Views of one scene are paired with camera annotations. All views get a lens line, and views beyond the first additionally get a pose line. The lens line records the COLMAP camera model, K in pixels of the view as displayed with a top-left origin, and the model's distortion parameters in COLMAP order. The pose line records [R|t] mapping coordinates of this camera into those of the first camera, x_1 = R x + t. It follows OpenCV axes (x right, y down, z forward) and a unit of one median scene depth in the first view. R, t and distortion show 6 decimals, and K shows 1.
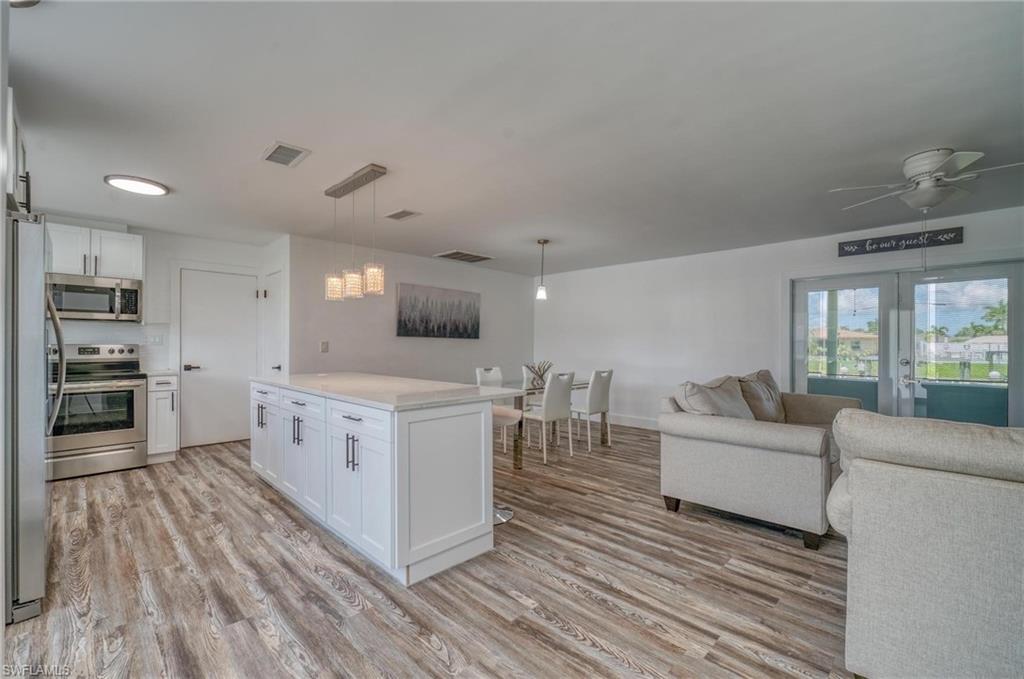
lens RADIAL K [[433.7, 0, 517.1], [0, 433.7, 346.0], [0, 0, 1]] dist [0.000131, -0.000412]
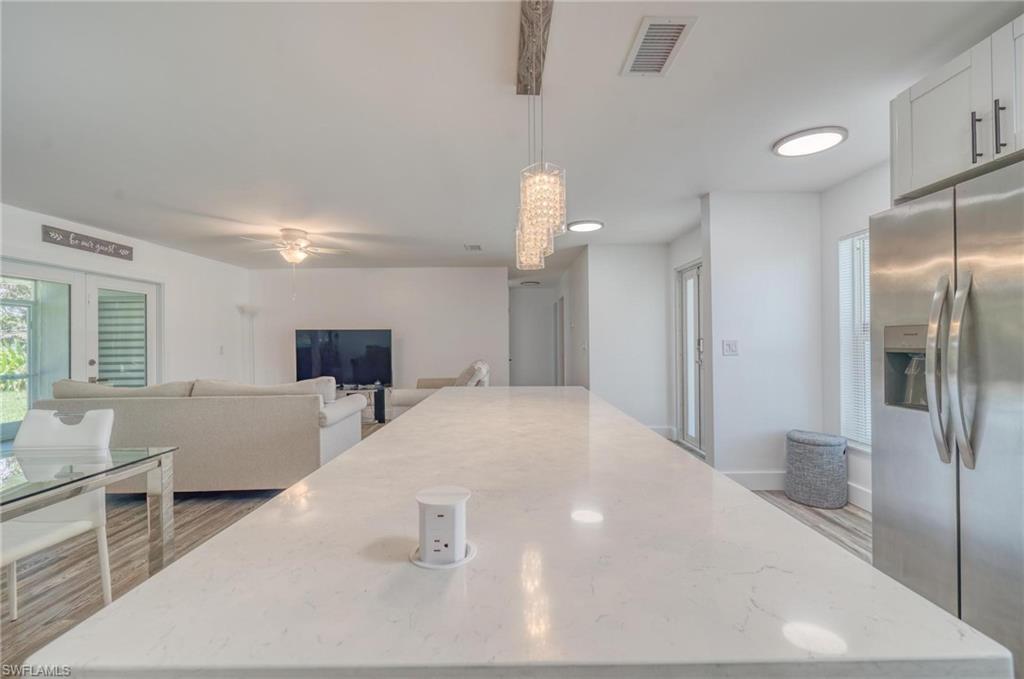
lens RADIAL K [[432.4, 0, 514.6], [0, 432.4, 340.1], [0, 0, 1]] dist [-0.000946, -0.000949]
pose [[-0.704933, 0.006347, 0.709246, -0.574780], [0.006952, 0.999974, -0.002040, -0.007290], [-0.709240, 0.003492, -0.704958, 1.094403]]
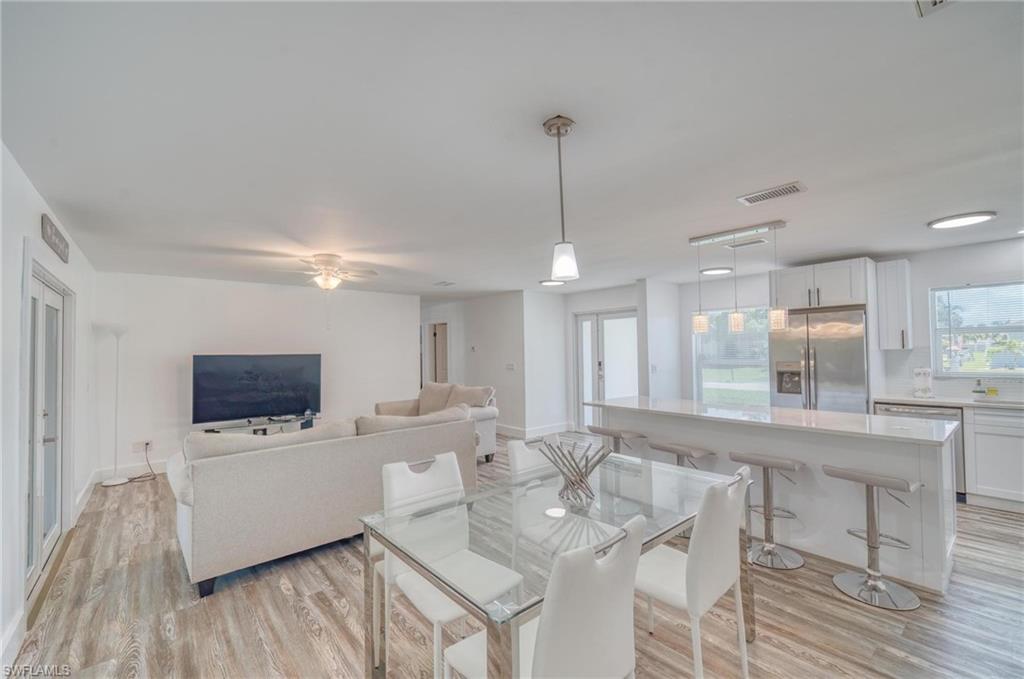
lens RADIAL K [[432.4, 0, 514.6], [0, 432.4, 340.1], [0, 0, 1]] dist [-0.000946, -0.000949]
pose [[-0.995630, 0.013802, 0.092361, 0.077438], [0.011711, 0.999664, -0.023137, -0.060301], [-0.092650, -0.021954, -0.995457, 1.723482]]
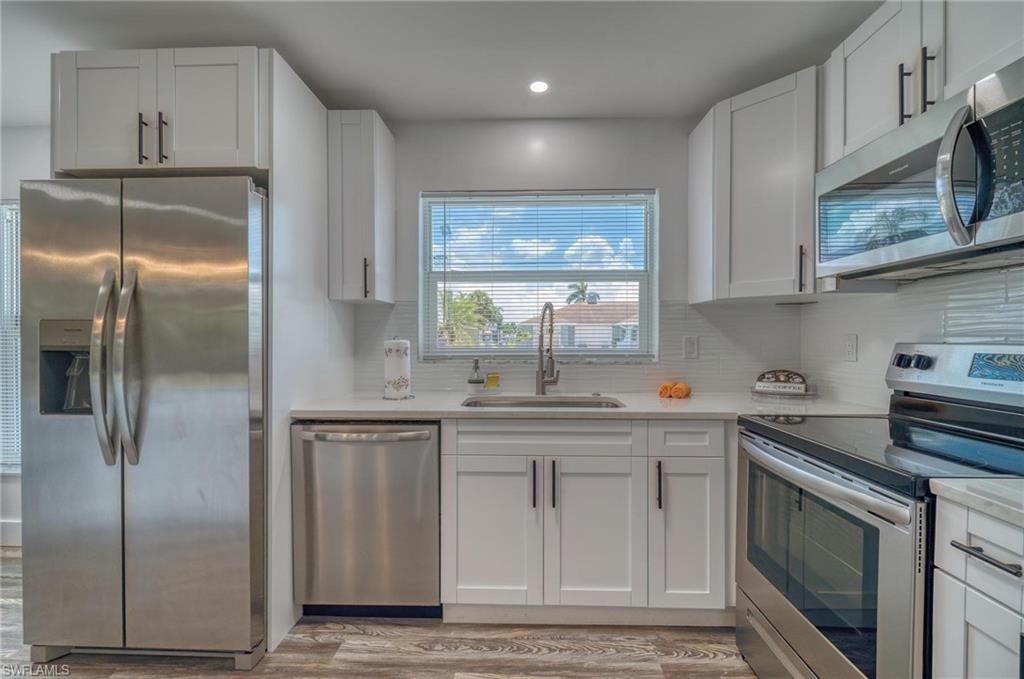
lens RADIAL K [[434.7, 0, 520.3], [0, 434.7, 340.2], [0, 0, 1]] dist [0.009253, -0.004673]
pose [[-0.732026, -0.000013, -0.681277, -0.574203], [-0.005922, 0.999962, 0.006344, -0.006990], [0.681251, 0.008679, -0.731998, 1.059203]]
